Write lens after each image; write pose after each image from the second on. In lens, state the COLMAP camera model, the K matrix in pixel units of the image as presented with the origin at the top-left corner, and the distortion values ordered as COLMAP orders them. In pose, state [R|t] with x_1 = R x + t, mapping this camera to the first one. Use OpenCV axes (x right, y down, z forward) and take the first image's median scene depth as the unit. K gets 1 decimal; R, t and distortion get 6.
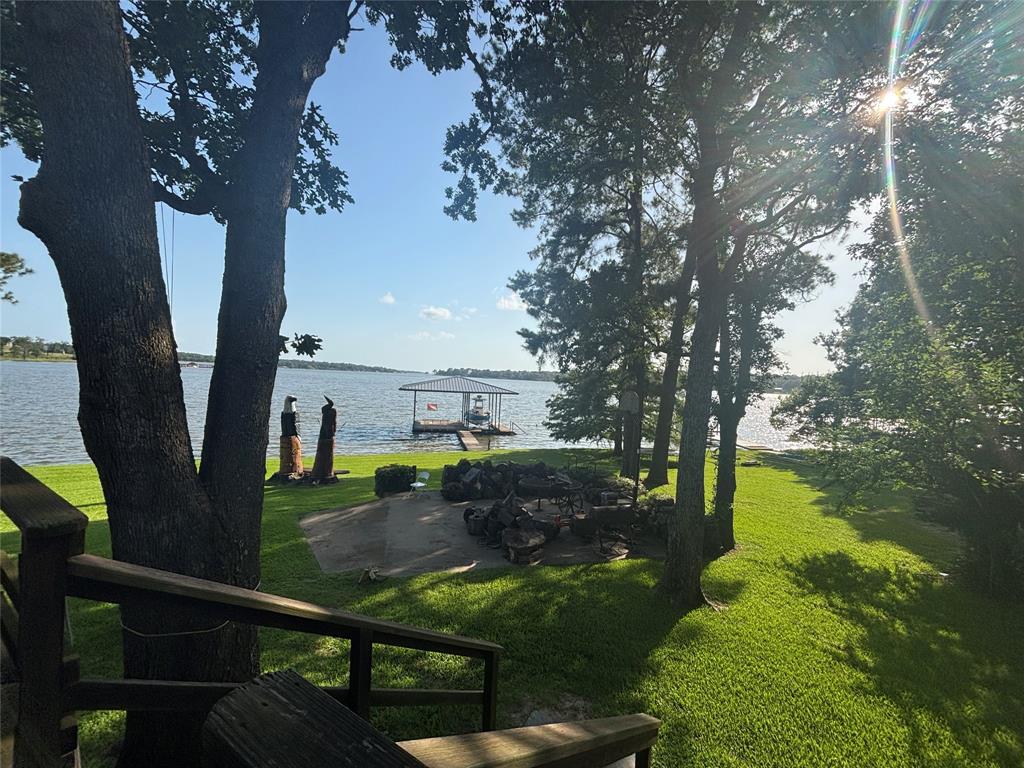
lens RADIAL K [[418.7, 0, 512.0], [0, 418.7, 384.0], [0, 0, 1]] dist [0.018447, -0.005683]
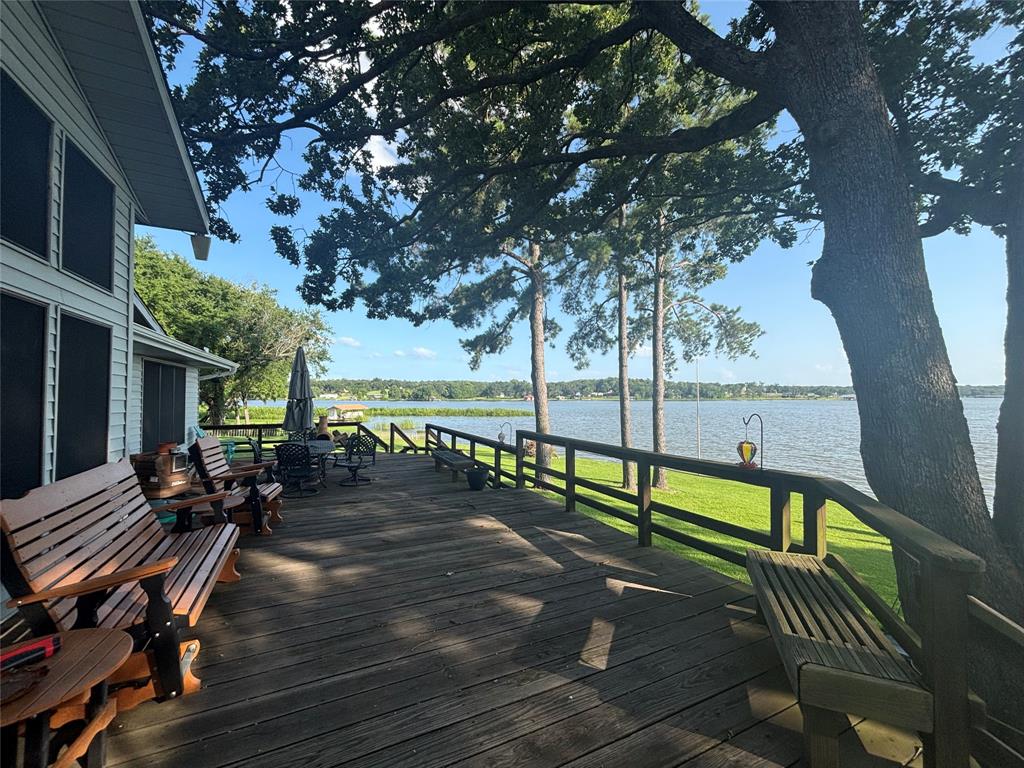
lens RADIAL K [[418.7, 0, 512.0], [0, 418.7, 384.0], [0, 0, 1]] dist [0.018447, -0.005683]
pose [[0.196125, -0.071421, -0.977974, -0.018825], [-0.008273, 0.997188, -0.074483, -0.001613], [0.980544, 0.022699, 0.194983, -0.027173]]
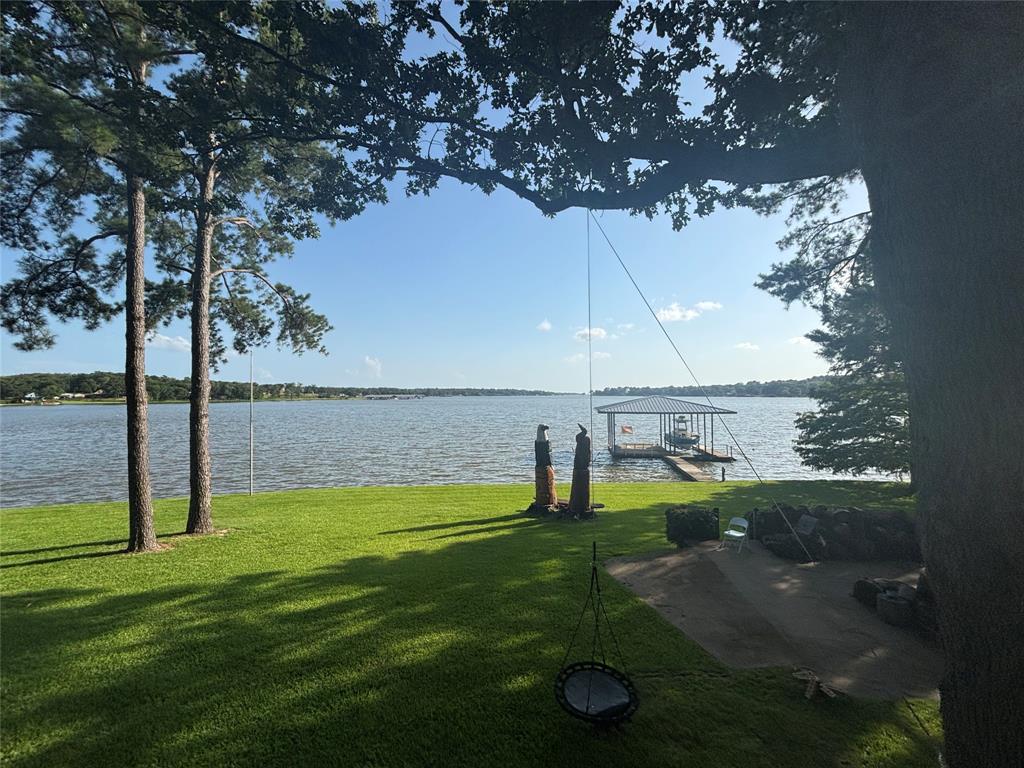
lens RADIAL K [[418.7, 0, 512.0], [0, 418.7, 384.0], [0, 0, 1]] dist [0.018447, -0.005683]
pose [[0.931105, -0.059769, -0.359820, -0.237974], [0.041946, 0.997484, -0.057148, -0.012893], [0.362331, 0.038118, 0.931270, 0.064521]]
